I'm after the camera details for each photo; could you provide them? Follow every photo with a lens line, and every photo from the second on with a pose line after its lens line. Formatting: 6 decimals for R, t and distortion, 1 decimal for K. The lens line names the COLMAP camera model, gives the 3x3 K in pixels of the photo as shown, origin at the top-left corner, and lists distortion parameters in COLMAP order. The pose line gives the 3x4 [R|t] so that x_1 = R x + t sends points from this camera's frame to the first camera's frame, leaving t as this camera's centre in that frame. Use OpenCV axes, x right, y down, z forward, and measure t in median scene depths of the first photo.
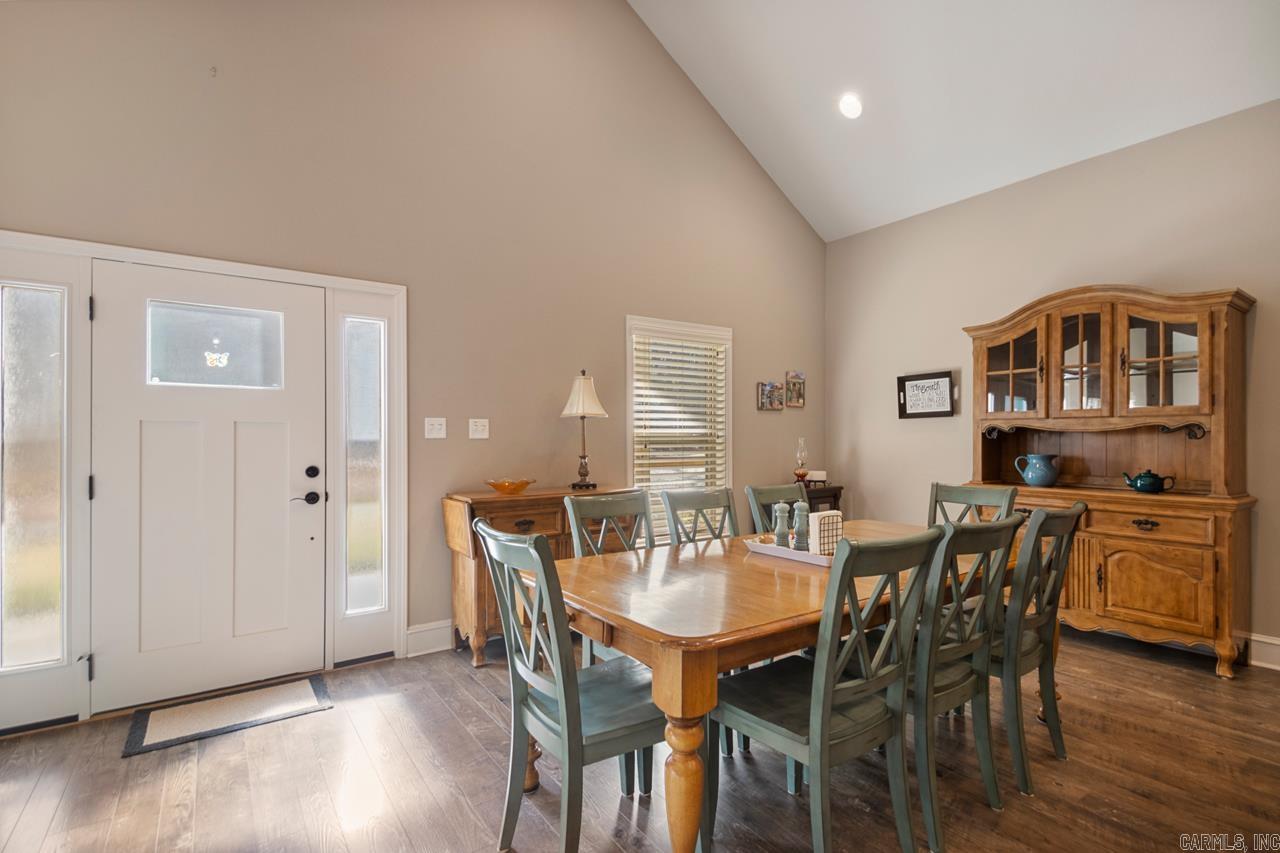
lens RADIAL K [[599.6, 0, 645.9], [0, 599.6, 437.5], [0, 0, 1]] dist [0.023312, -0.006097]
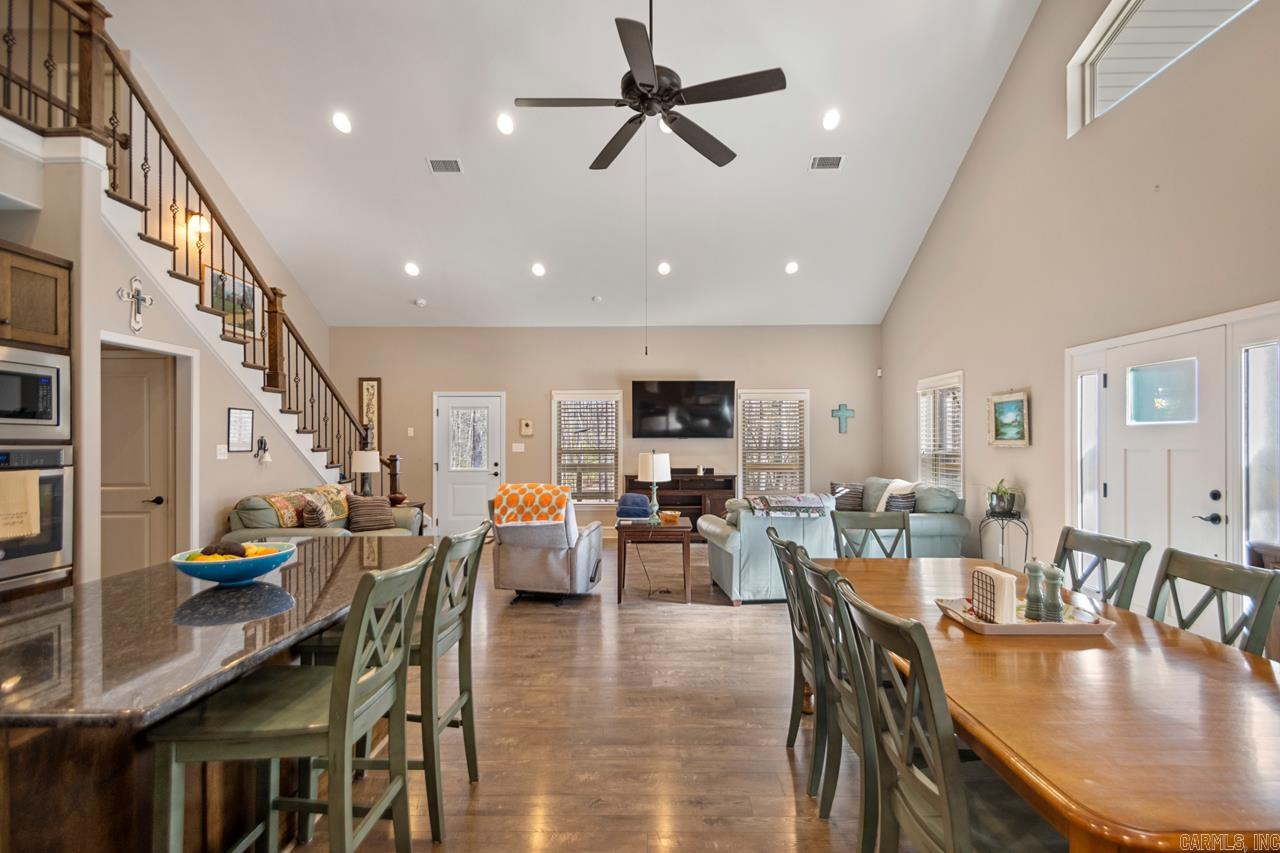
lens RADIAL K [[599.6, 0, 645.9], [0, 599.6, 437.5], [0, 0, 1]] dist [0.023312, -0.006097]
pose [[-0.590545, -0.000631, -0.807005, 0.950833], [0.008608, 0.999938, -0.007081, -0.049556], [0.806959, -0.011129, -0.590502, 0.808724]]
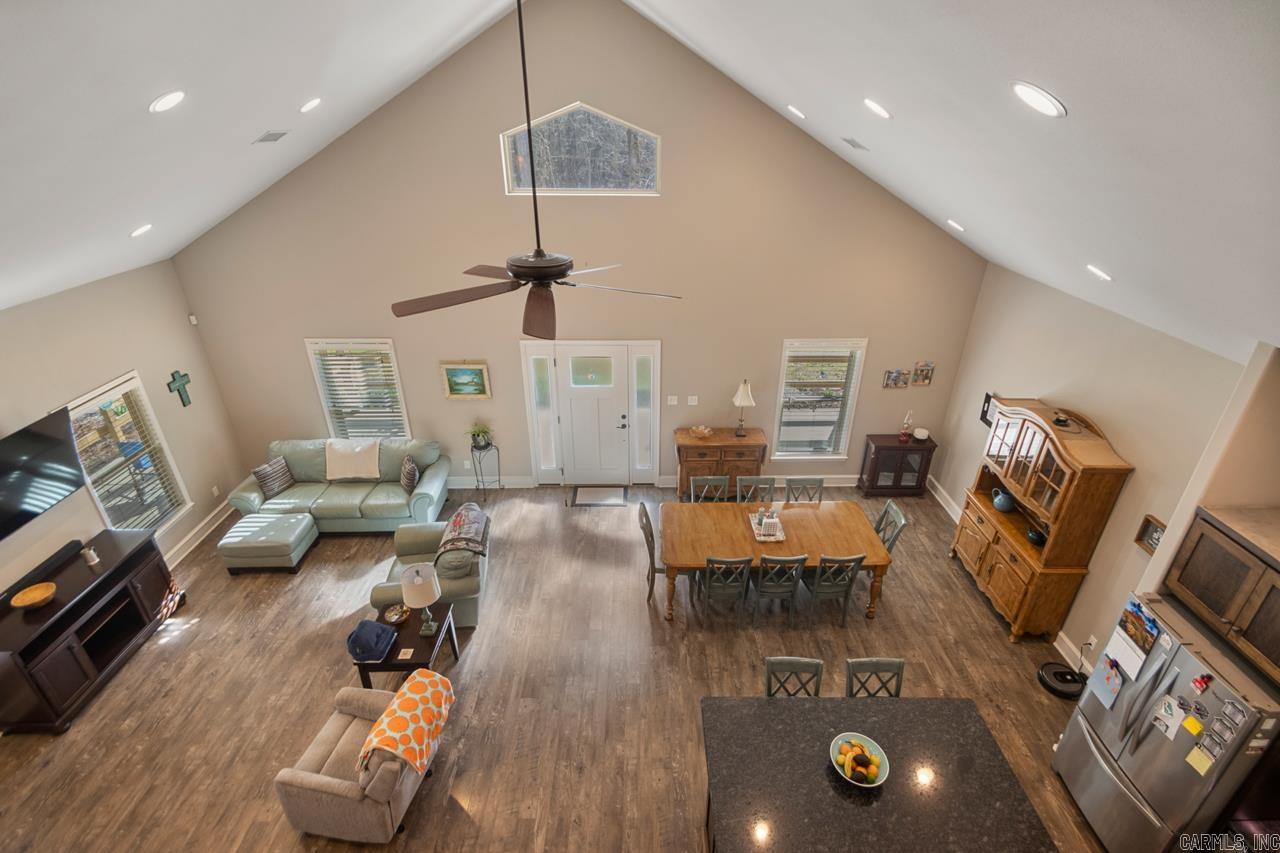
lens RADIAL K [[592.3, 0, 648.7], [0, 592.3, 423.4], [0, 0, 1]] dist [0.041728, -0.021096]
pose [[0.823774, 0.260755, -0.503393, 0.757211], [-0.006480, 0.892217, 0.451560, -1.009074], [0.566882, -0.368721, 0.736675, -0.738702]]
